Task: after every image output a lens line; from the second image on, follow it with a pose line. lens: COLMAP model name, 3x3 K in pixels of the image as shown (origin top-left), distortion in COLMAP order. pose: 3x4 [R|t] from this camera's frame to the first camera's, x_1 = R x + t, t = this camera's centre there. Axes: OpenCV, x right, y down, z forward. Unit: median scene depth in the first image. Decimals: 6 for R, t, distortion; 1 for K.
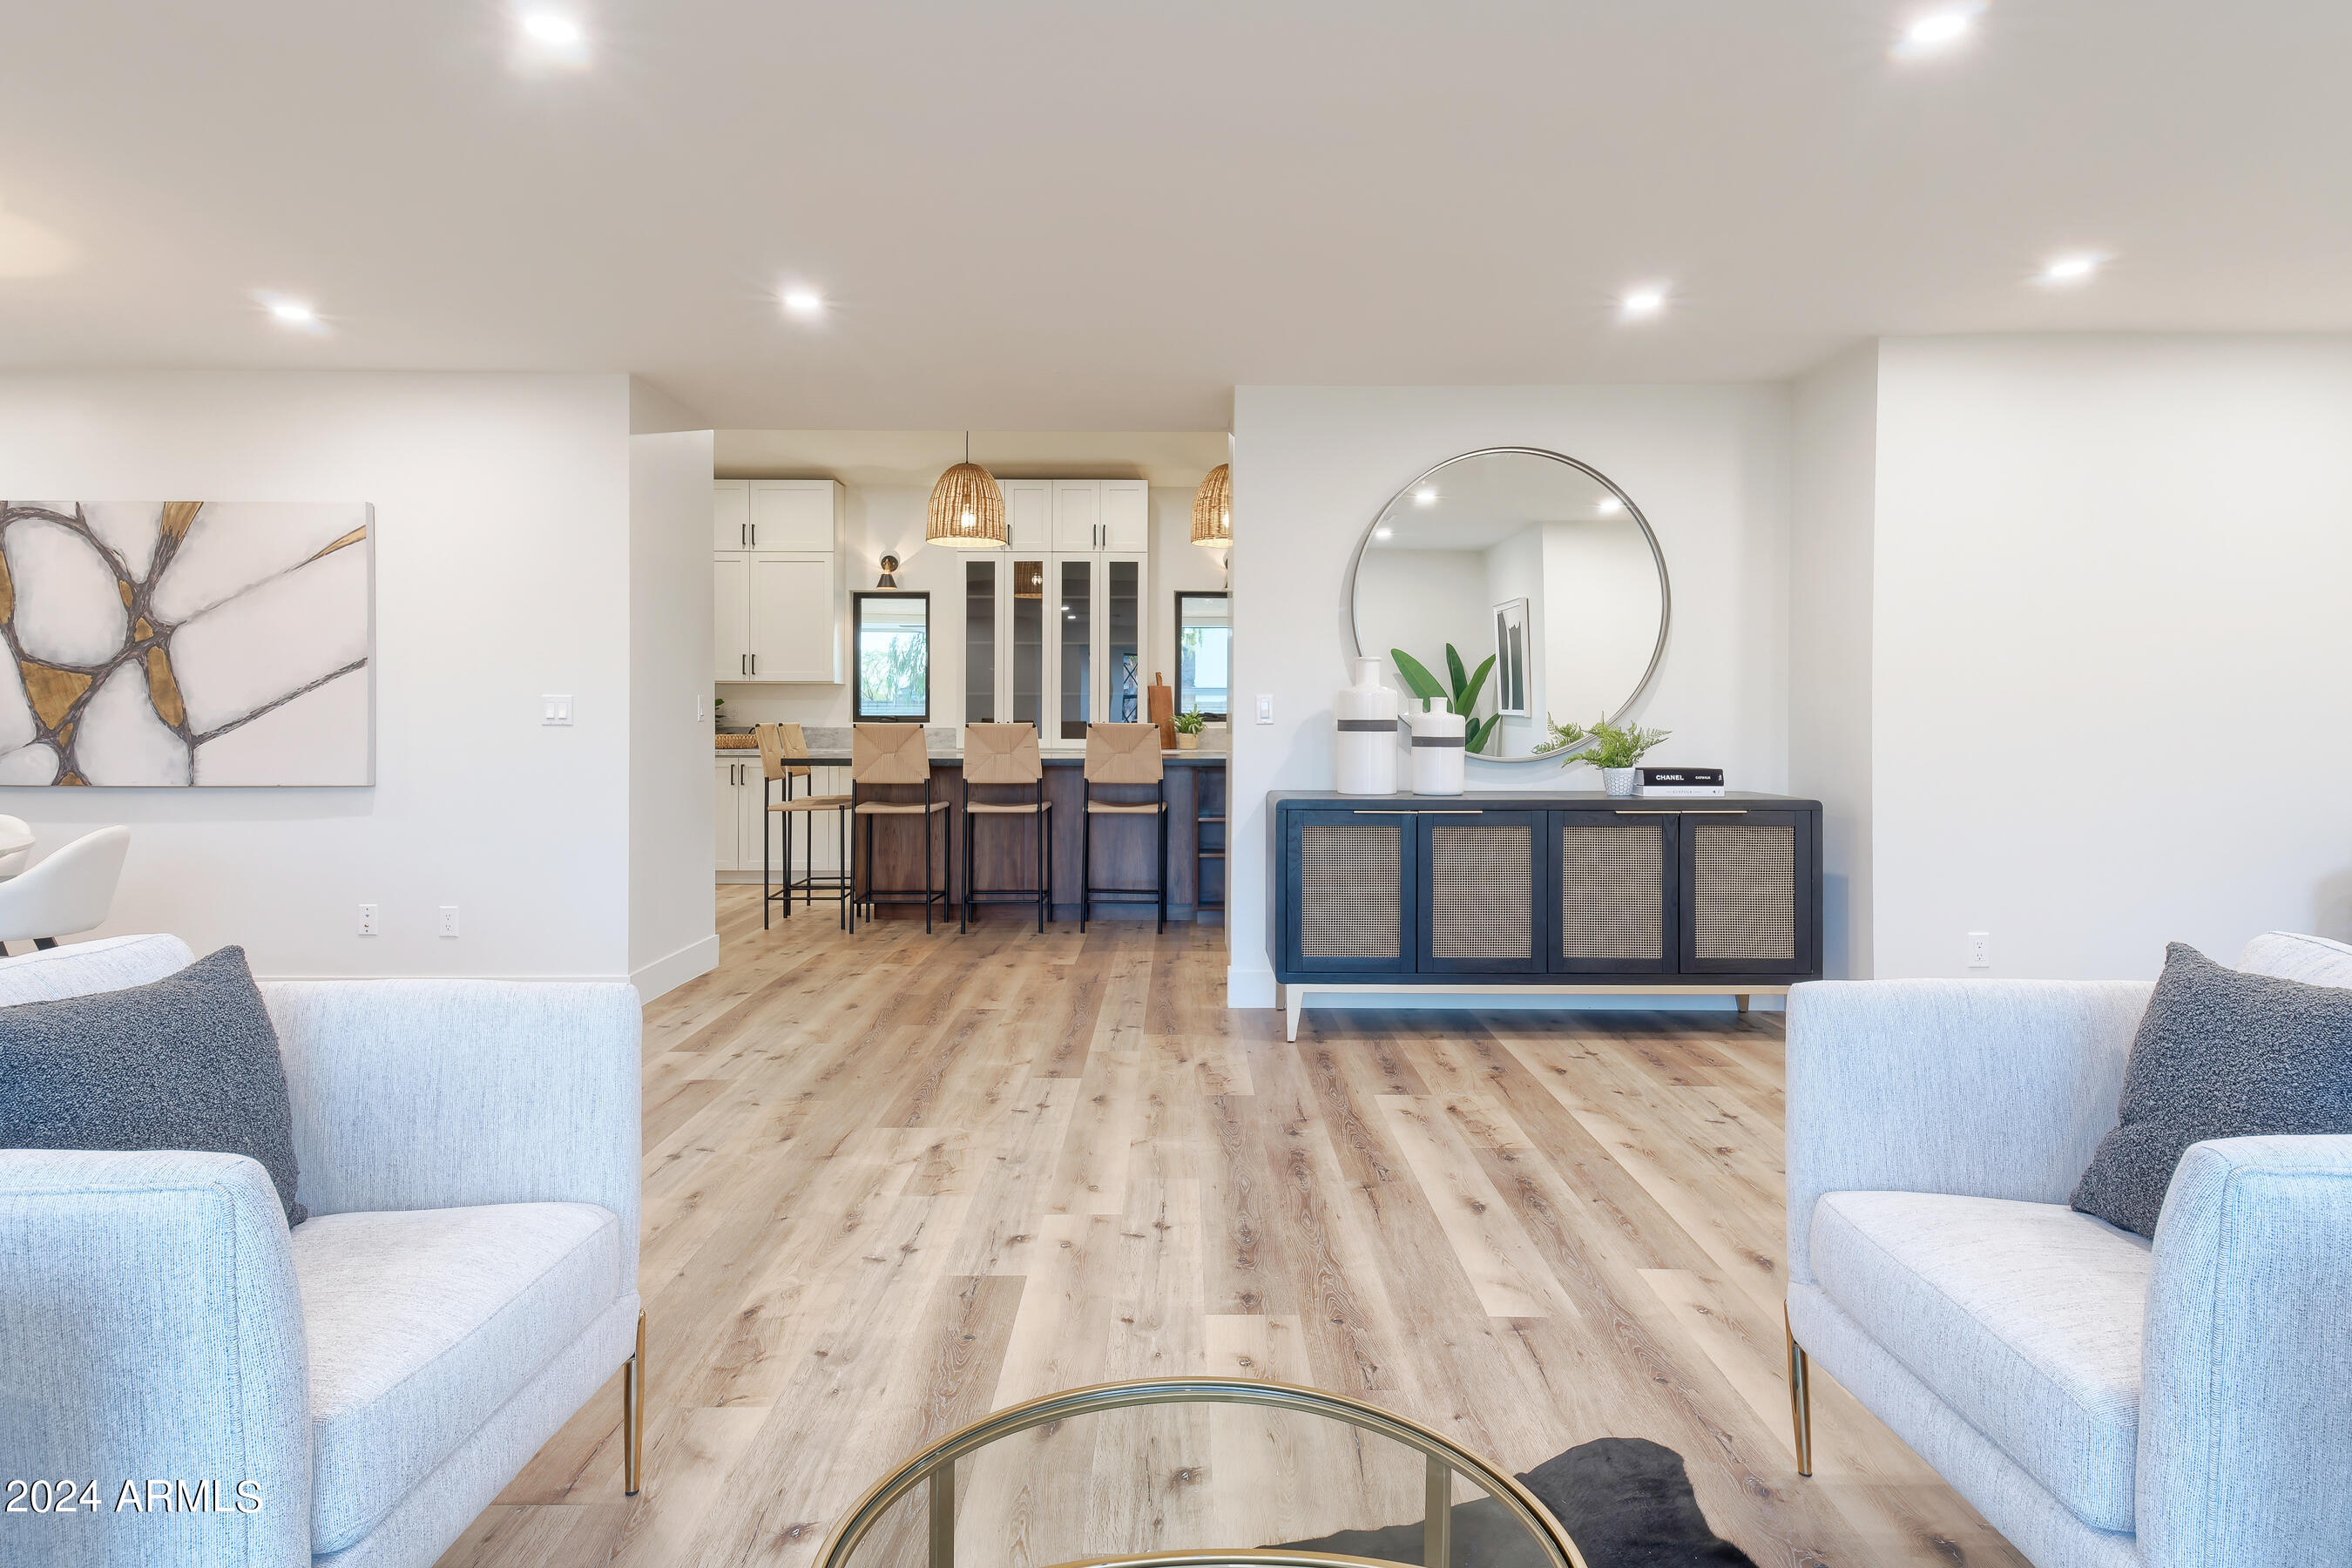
lens RADIAL K [[1264.7, 0, 1201.5], [0, 1264.7, 729.0], [0, 0, 1]] dist [0.001877, -0.000487]
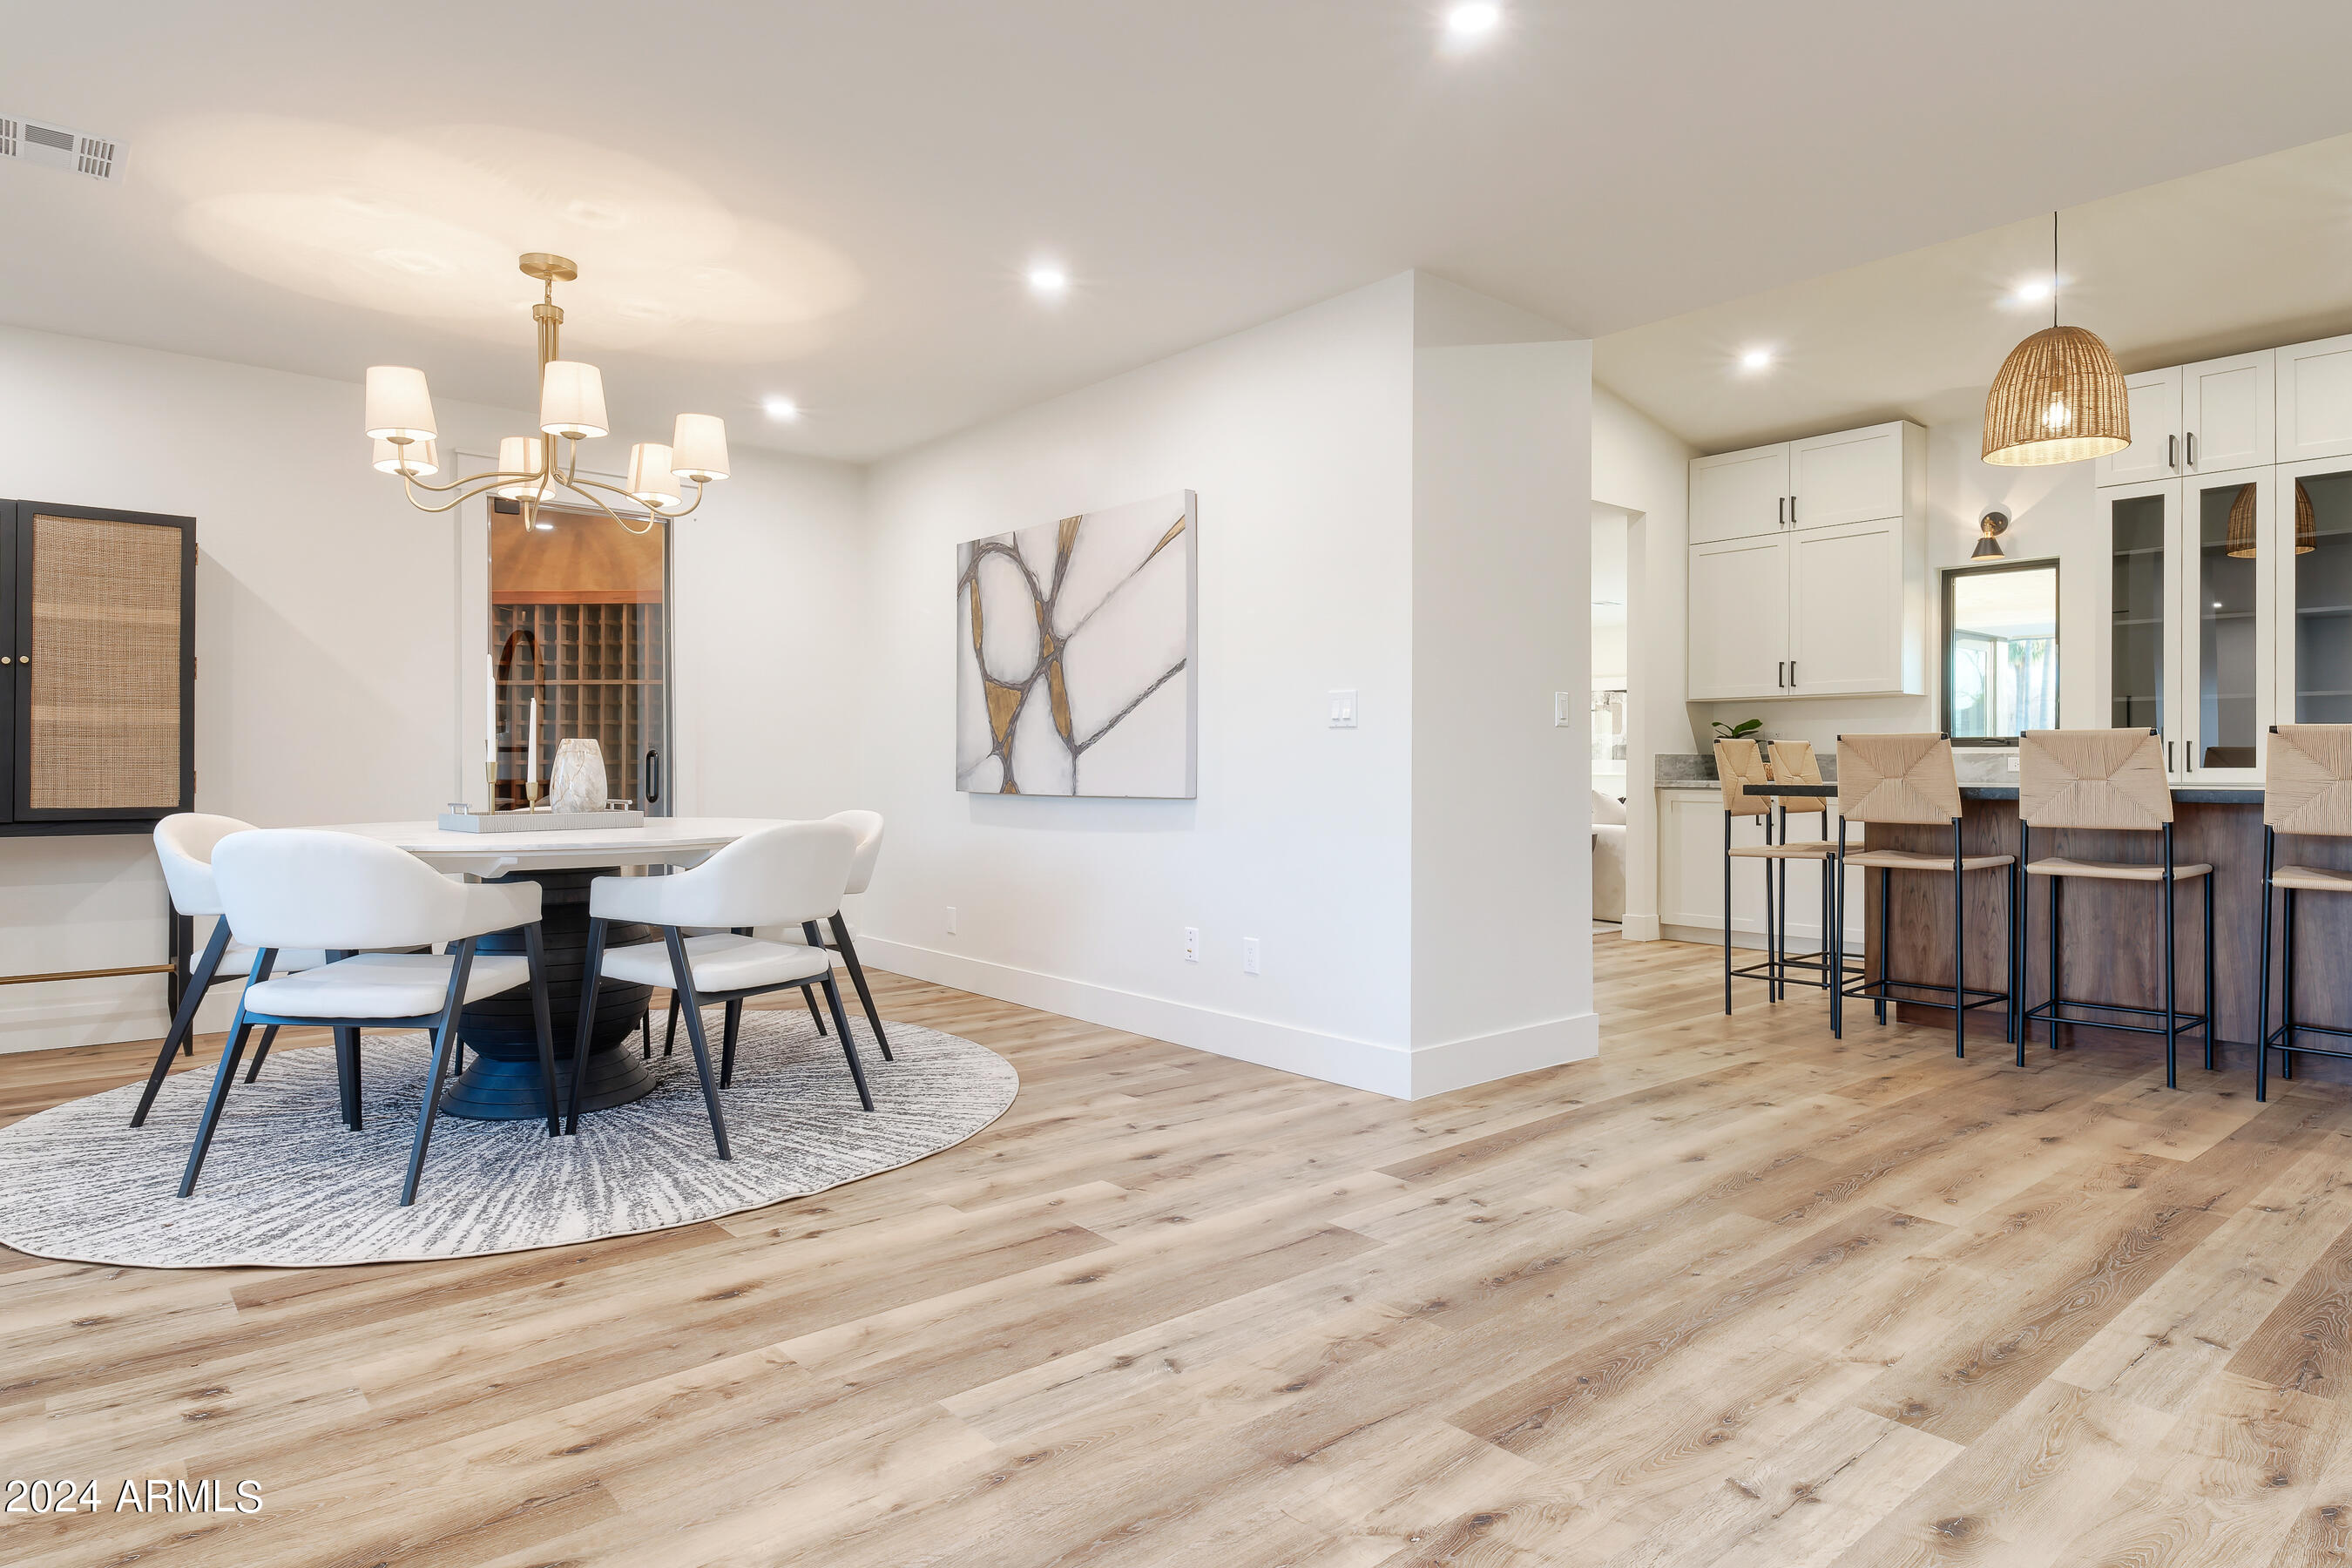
lens RADIAL K [[1329.8, 0, 1182.7], [0, 1329.8, 763.7], [0, 0, 1]] dist [0.032733, -0.028596]
pose [[0.648391, -0.003065, -0.761301, 0.072866], [-0.003783, 0.999967, -0.007247, 0.026842], [0.761298, 0.007579, 0.648358, 0.372398]]
